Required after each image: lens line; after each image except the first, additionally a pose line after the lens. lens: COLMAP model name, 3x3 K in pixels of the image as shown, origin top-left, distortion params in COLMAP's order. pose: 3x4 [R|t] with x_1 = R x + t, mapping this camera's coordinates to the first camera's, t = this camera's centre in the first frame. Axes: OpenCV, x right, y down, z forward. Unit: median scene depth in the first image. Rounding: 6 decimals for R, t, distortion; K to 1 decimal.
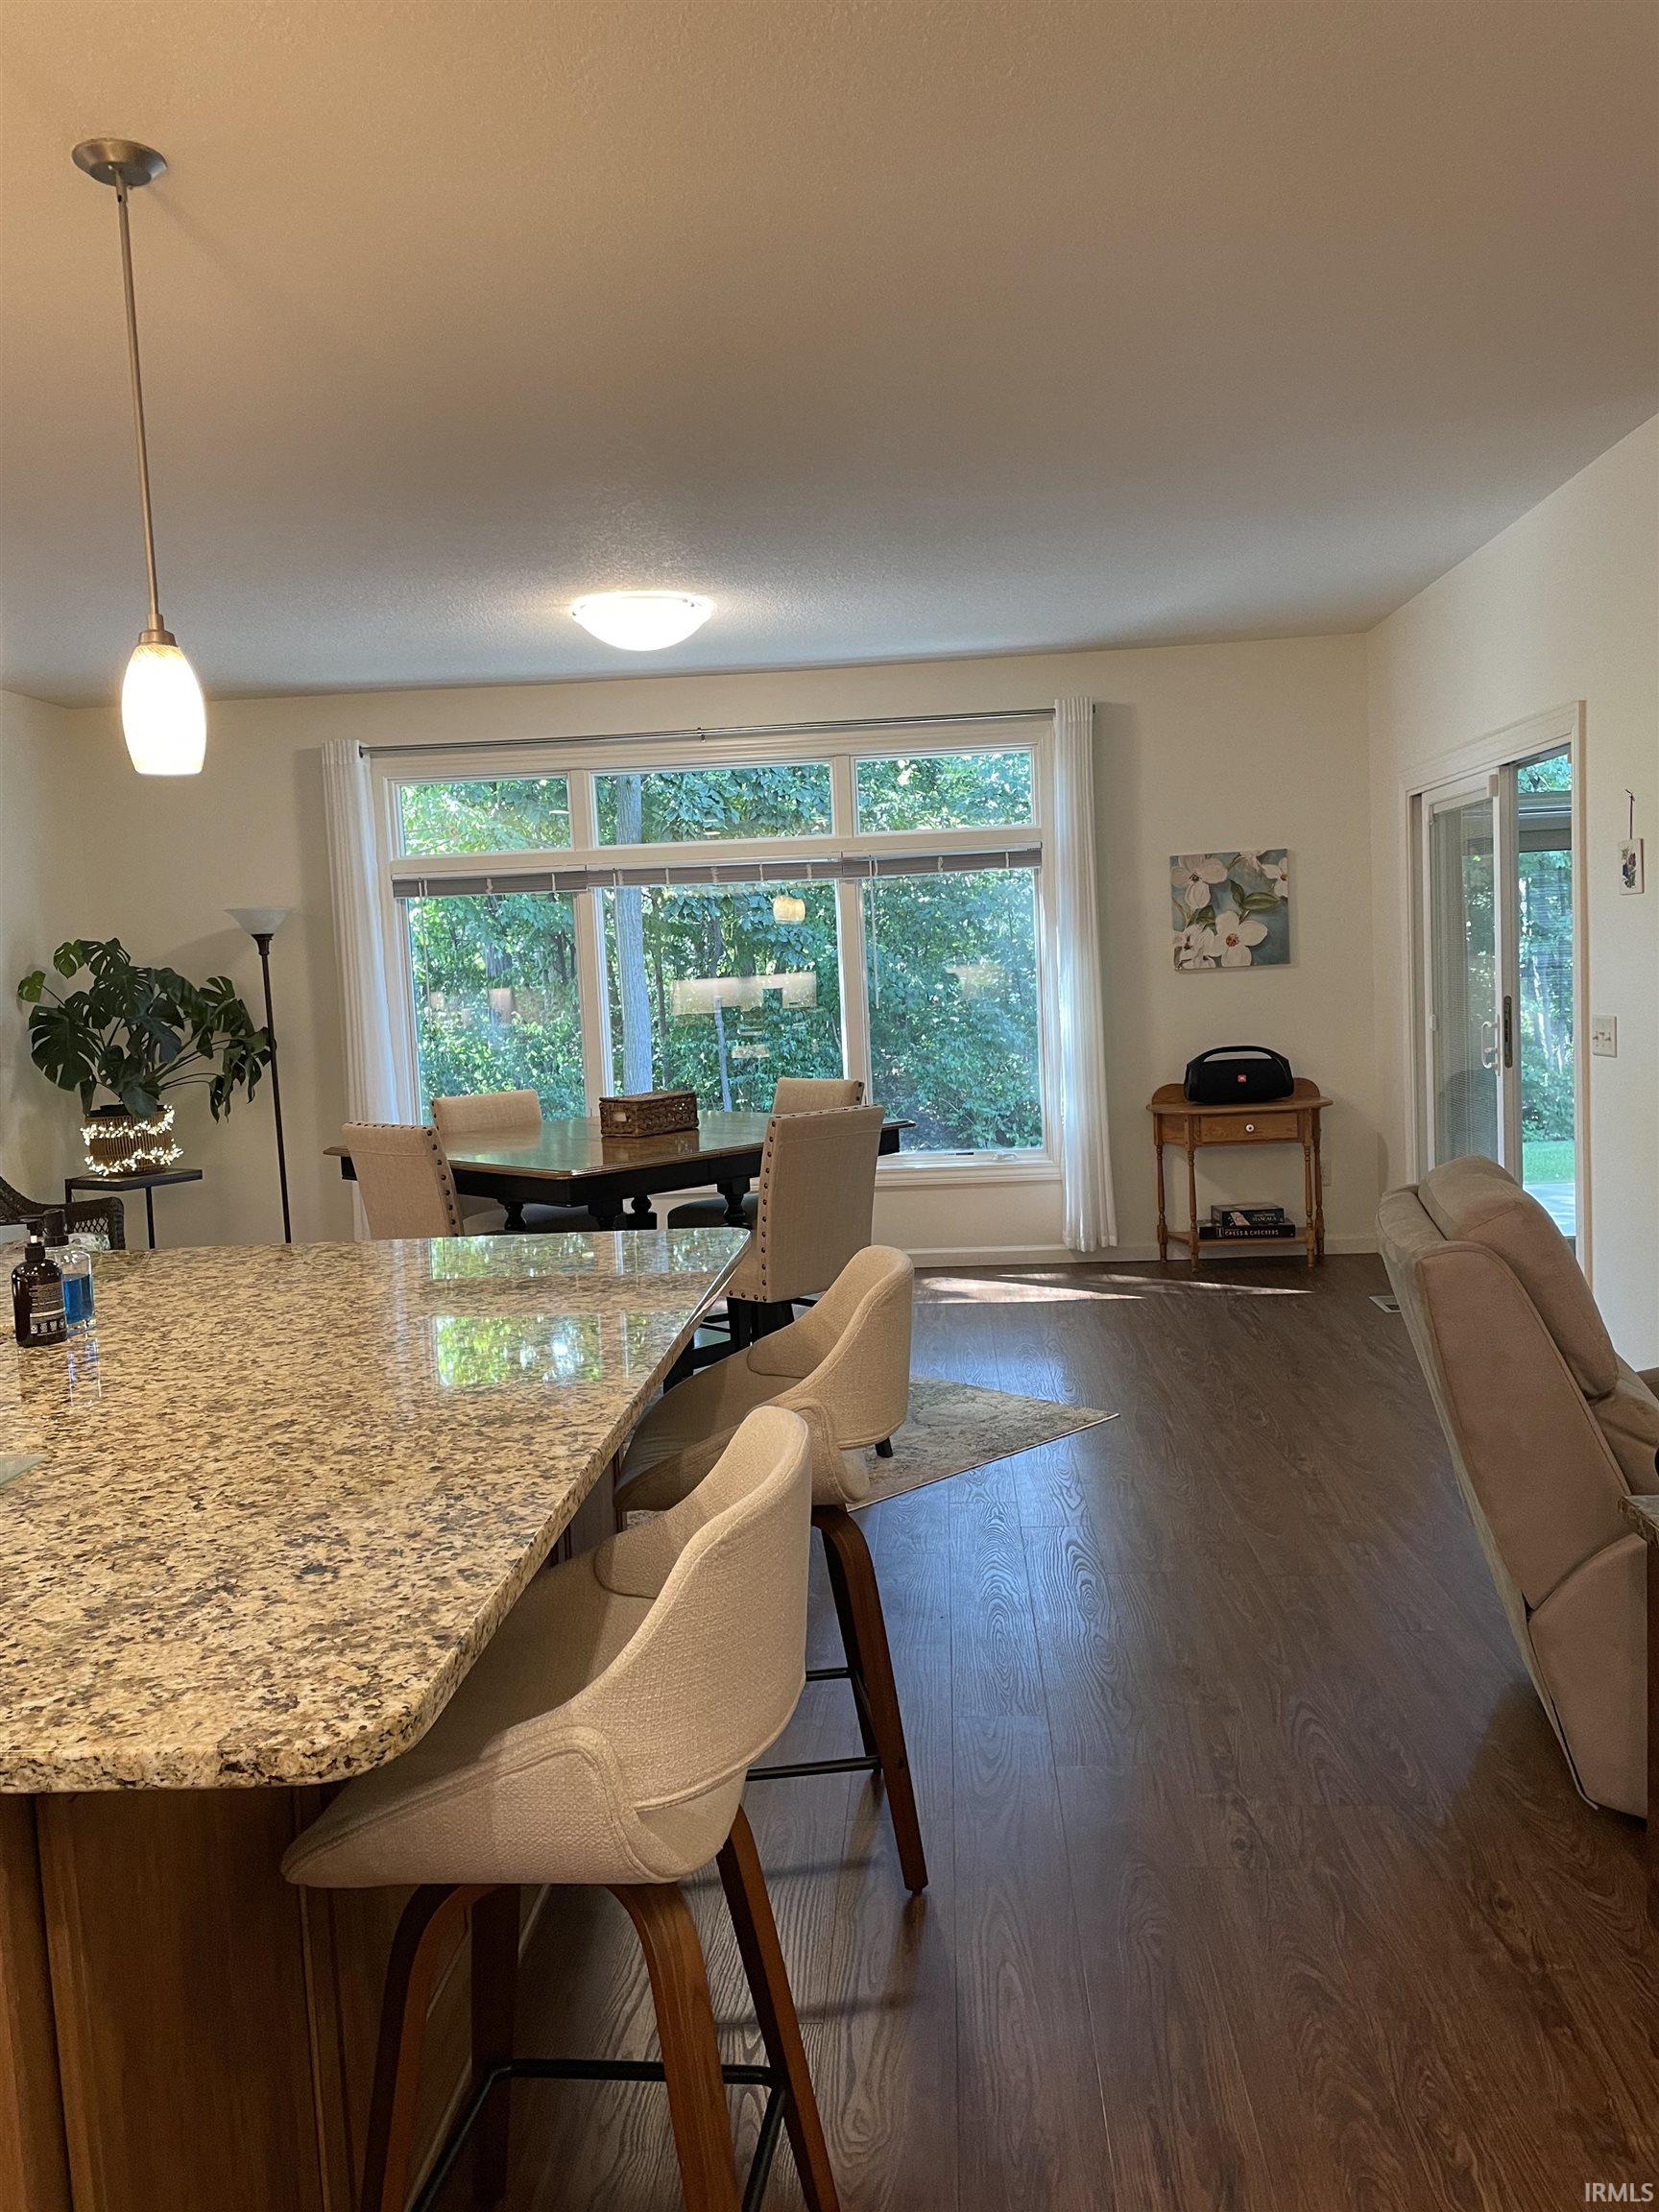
lens RADIAL K [[1666.4, 0, 829.5], [0, 1666.4, 1106.0], [0, 0, 1]] dist [0.103450, -0.132382]
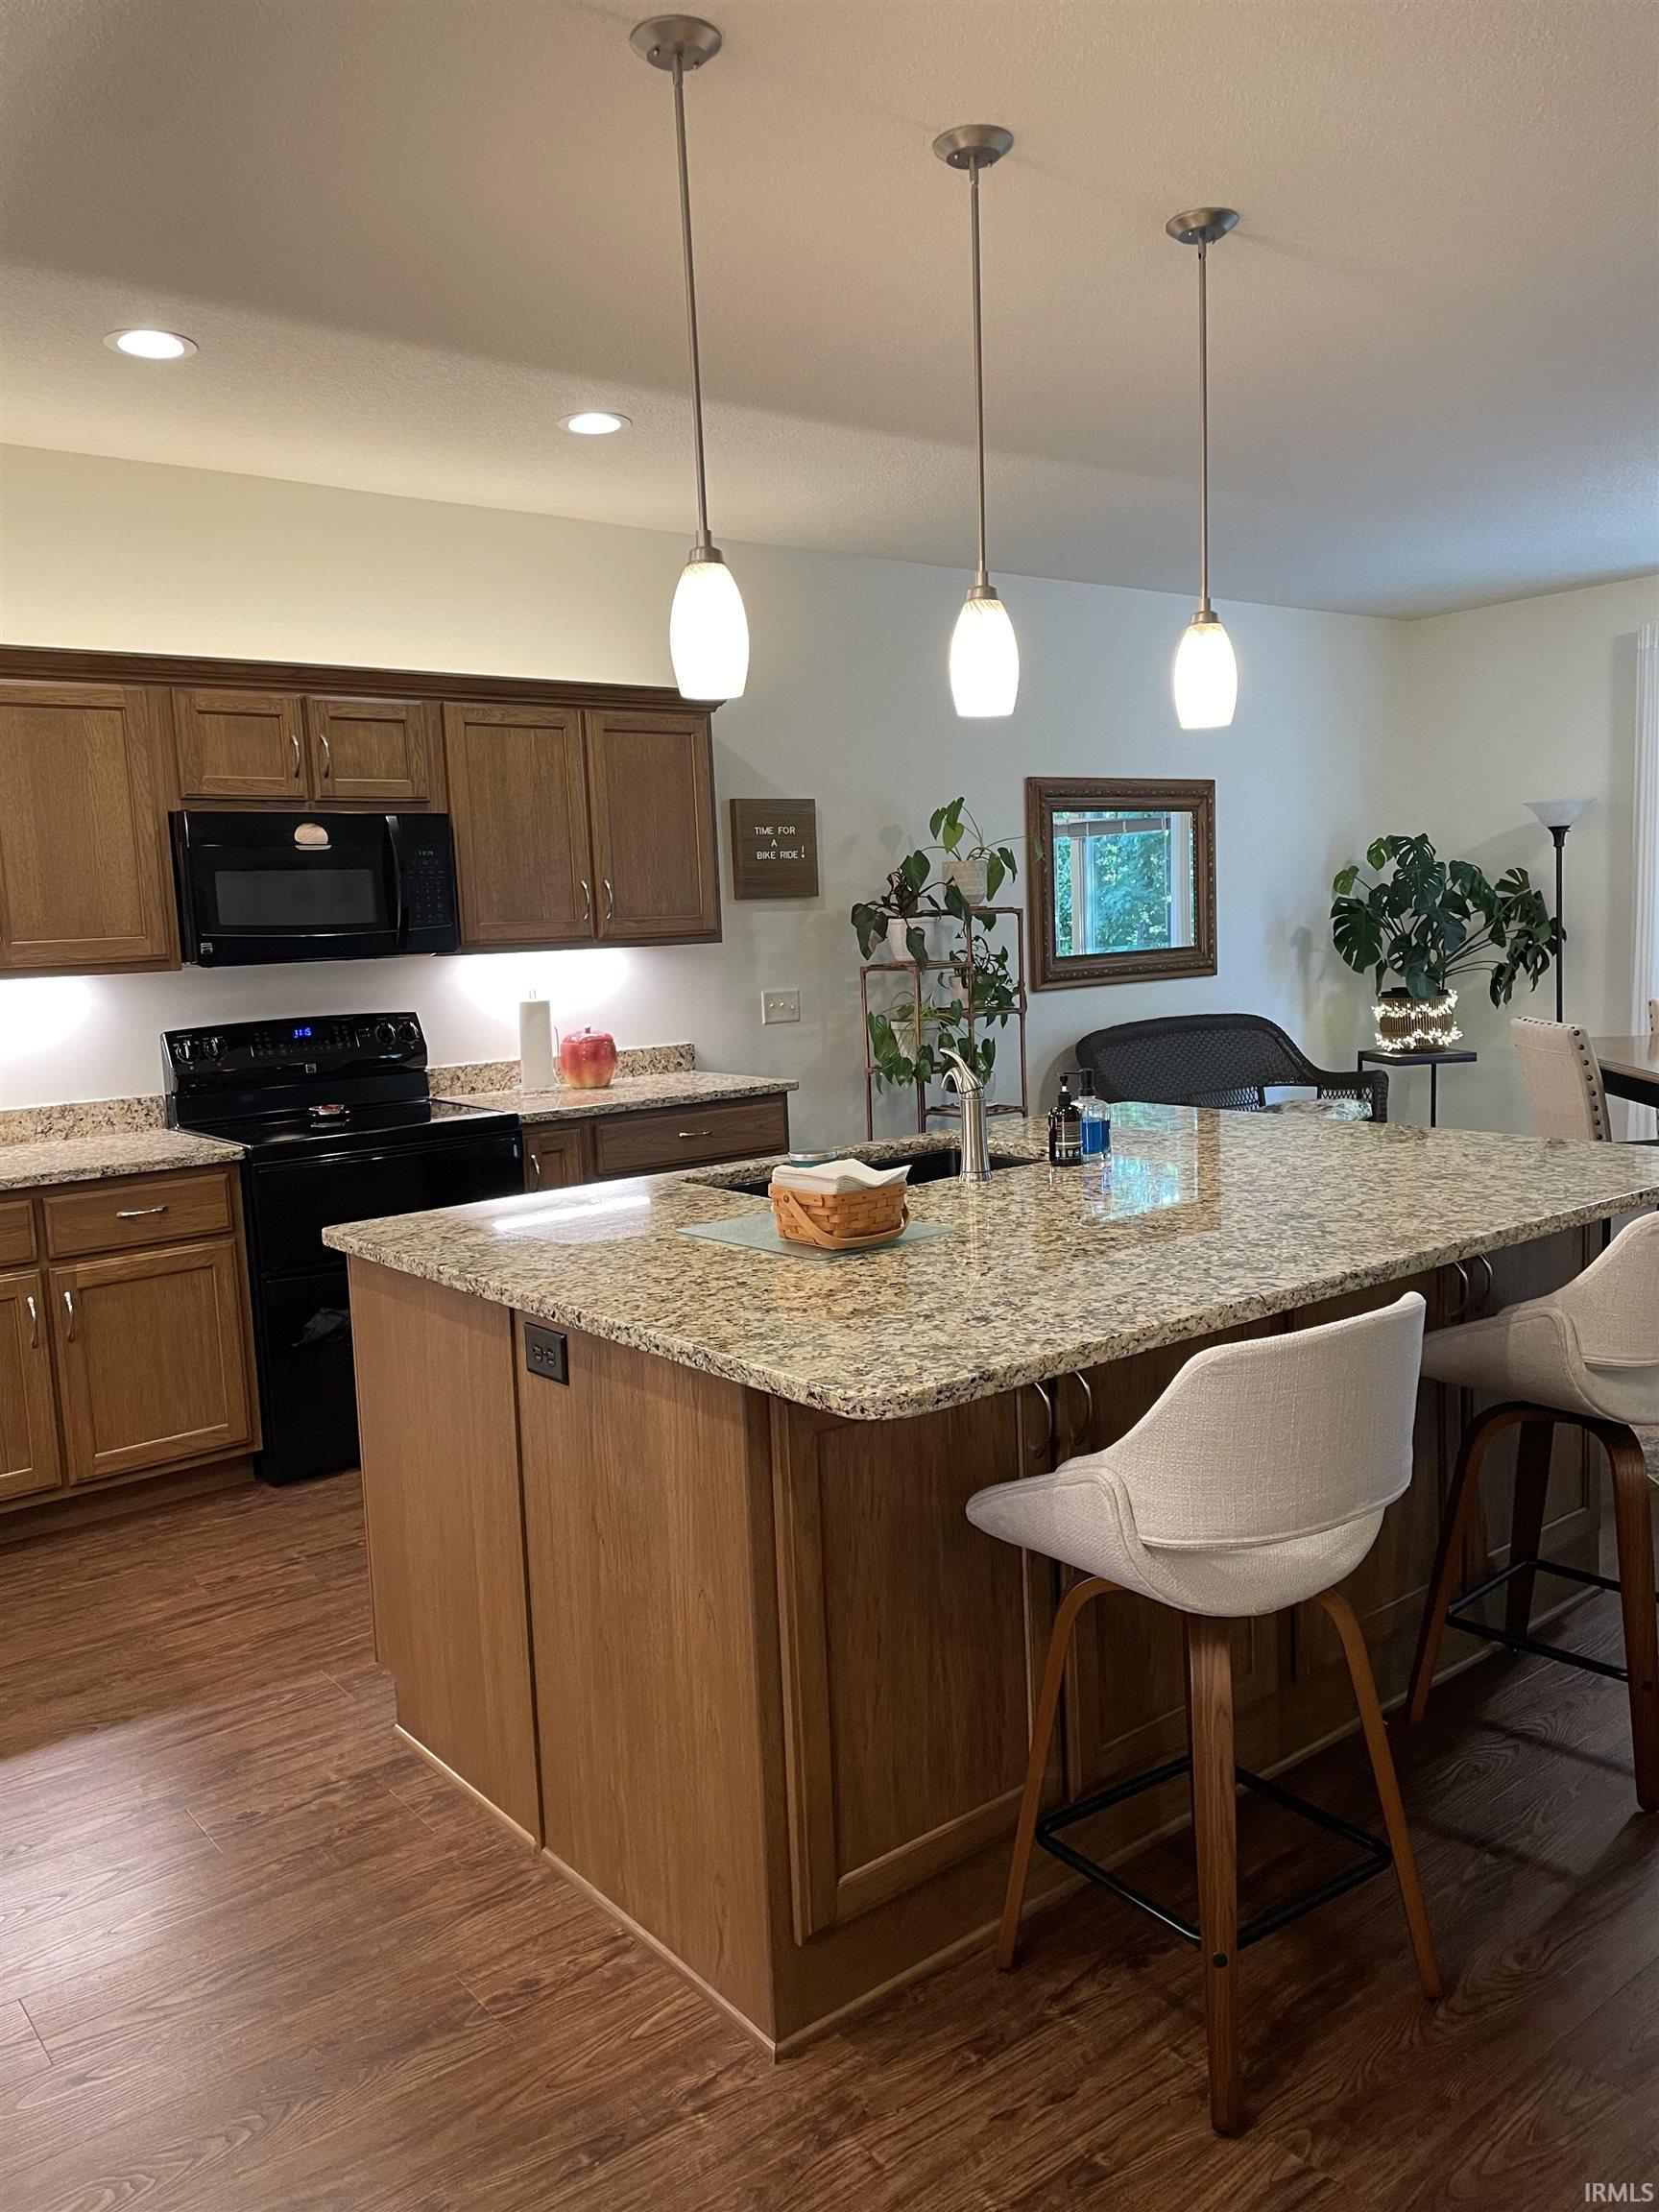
lens RADIAL K [[1666.4, 0, 829.5], [0, 1666.4, 1106.0], [0, 0, 1]] dist [0.103450, -0.132382]
pose [[0.671098, 0.105496, -0.733824, 0.140590], [-0.051916, 0.994081, 0.095433, -0.009231], [0.739549, -0.025948, 0.672602, -0.016227]]
